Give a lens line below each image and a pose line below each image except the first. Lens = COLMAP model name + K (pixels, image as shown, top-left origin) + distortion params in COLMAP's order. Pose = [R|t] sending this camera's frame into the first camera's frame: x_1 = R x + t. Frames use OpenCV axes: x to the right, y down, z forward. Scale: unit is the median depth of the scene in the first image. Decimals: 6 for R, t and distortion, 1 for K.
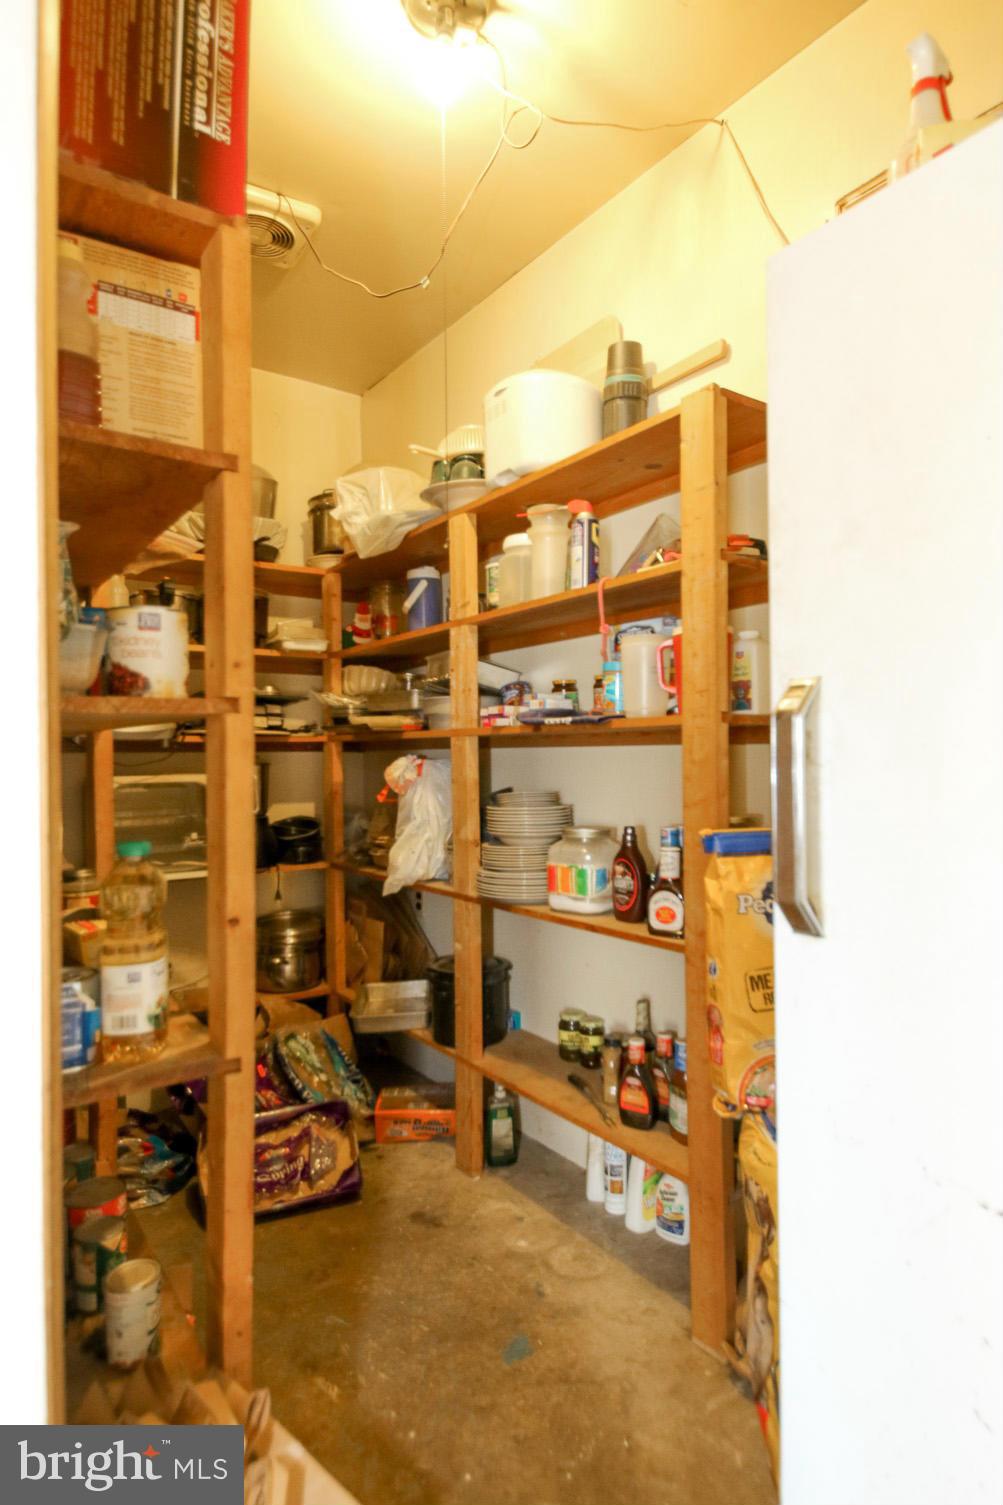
lens RADIAL K [[865.2, 0, 500.9], [0, 865.2, 750.6], [0, 0, 1]] dist [0.001472, 0.000026]
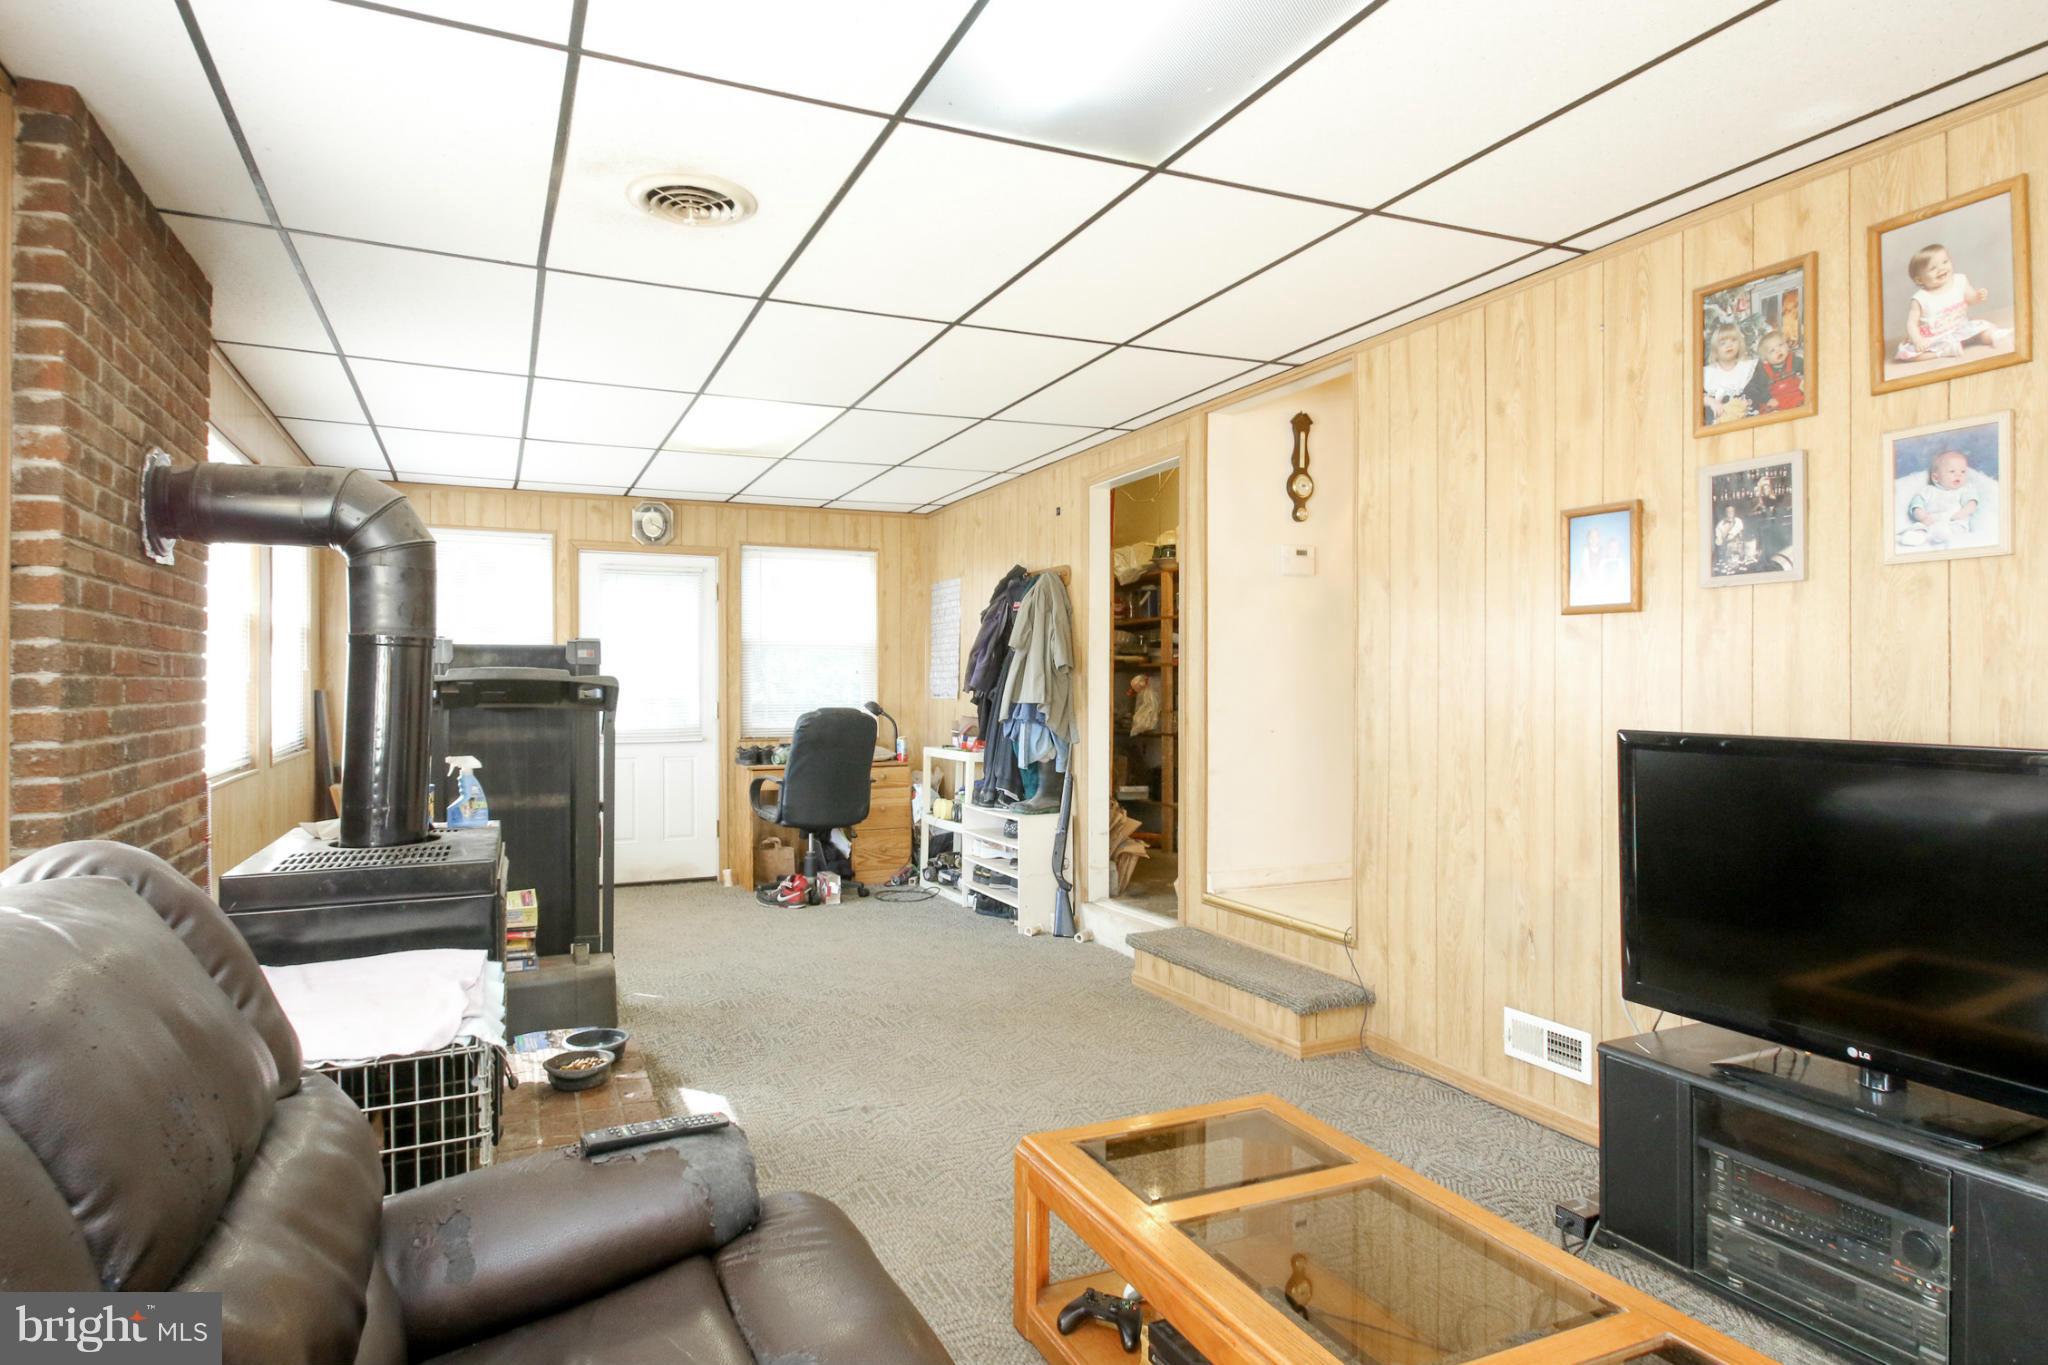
lens RADIAL K [[1177.4, 0, 1024.7], [0, 1177.4, 682.7], [0, 0, 1]] dist [0.001472, 0.000026]
pose [[0.984203, 0.008189, -0.176856, 0.131533], [-0.007478, 0.999961, 0.004683, 0.015149], [0.176888, -0.003287, 0.984226, -2.020951]]
